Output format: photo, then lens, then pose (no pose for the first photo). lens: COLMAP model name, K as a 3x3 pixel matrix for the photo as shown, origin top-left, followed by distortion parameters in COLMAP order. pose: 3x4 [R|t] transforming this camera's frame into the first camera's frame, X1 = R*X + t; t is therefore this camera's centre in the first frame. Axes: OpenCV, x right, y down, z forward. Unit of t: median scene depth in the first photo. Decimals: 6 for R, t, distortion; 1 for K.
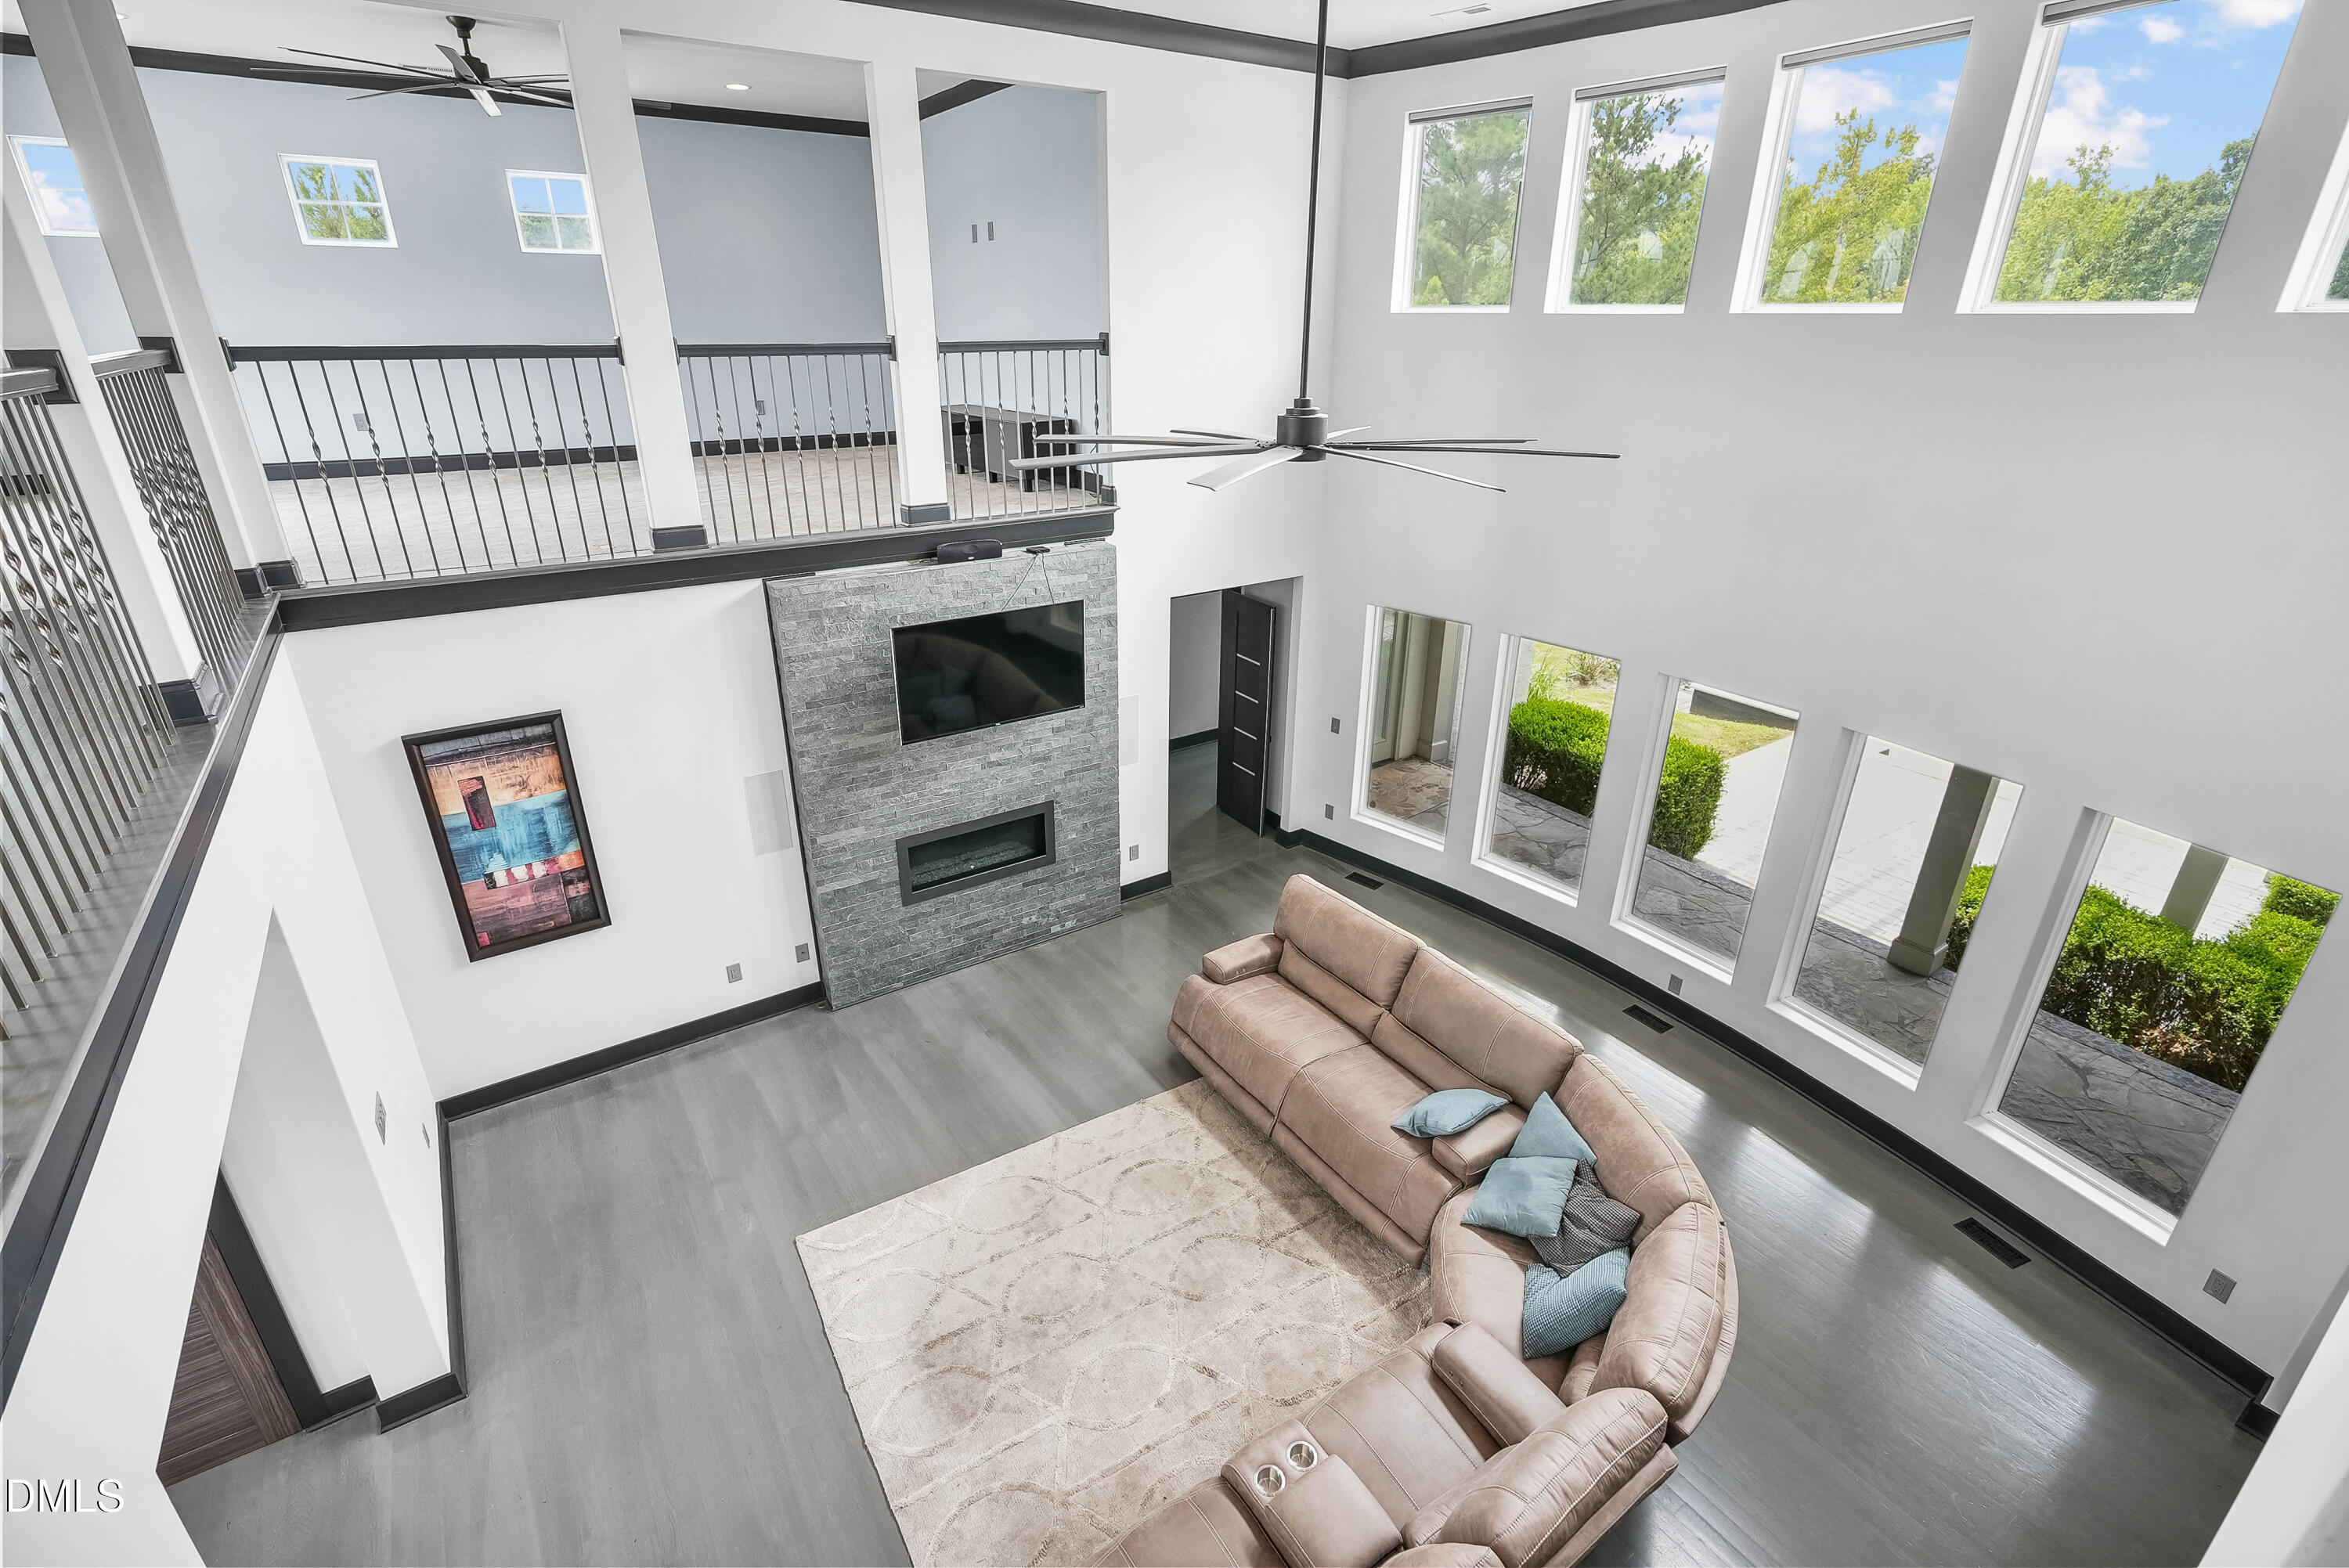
lens RADIAL K [[1076.3, 0, 1183.8], [0, 1076.3, 775.0], [0, 0, 1]] dist [0.001962, 0.002169]
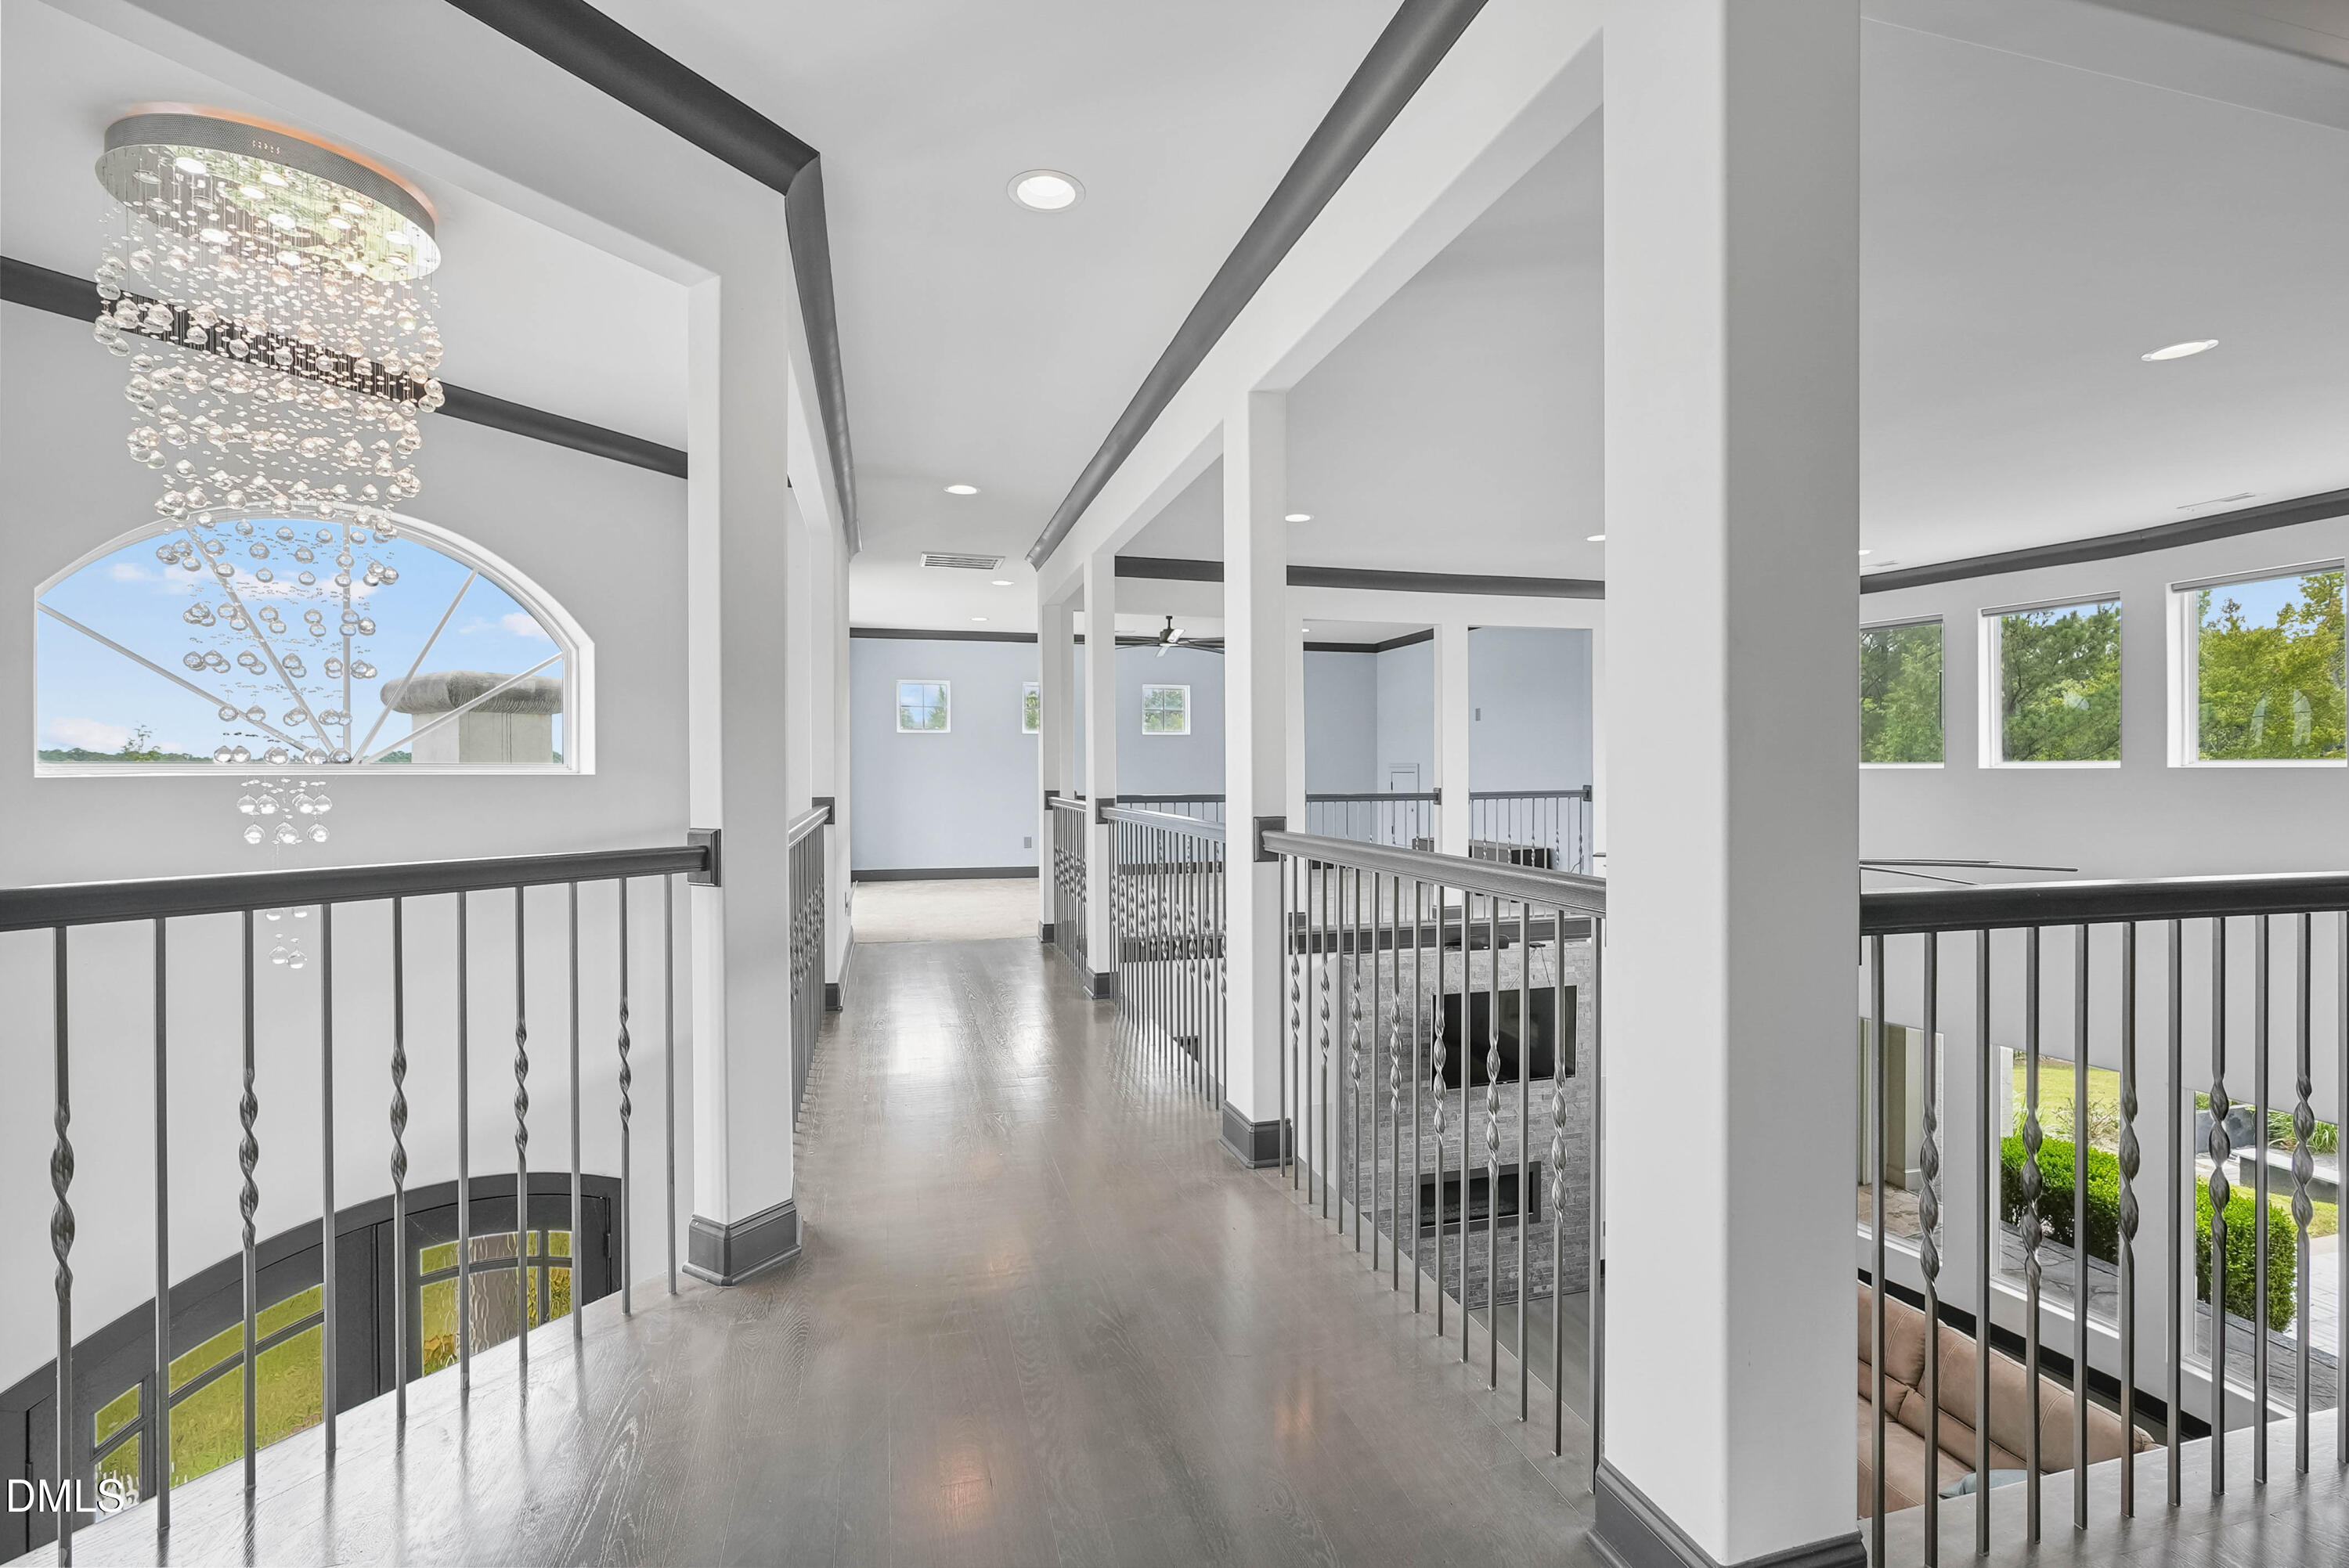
lens RADIAL K [[1076.3, 0, 1187.3], [0, 1076.3, 789.2], [0, 0, 1]] dist [0.001962, 0.002169]
pose [[0.949446, -0.014357, -0.313601, -0.083901], [-0.105291, 0.926527, -0.361193, 0.081041], [0.295745, 0.375953, 0.878176, -0.199573]]
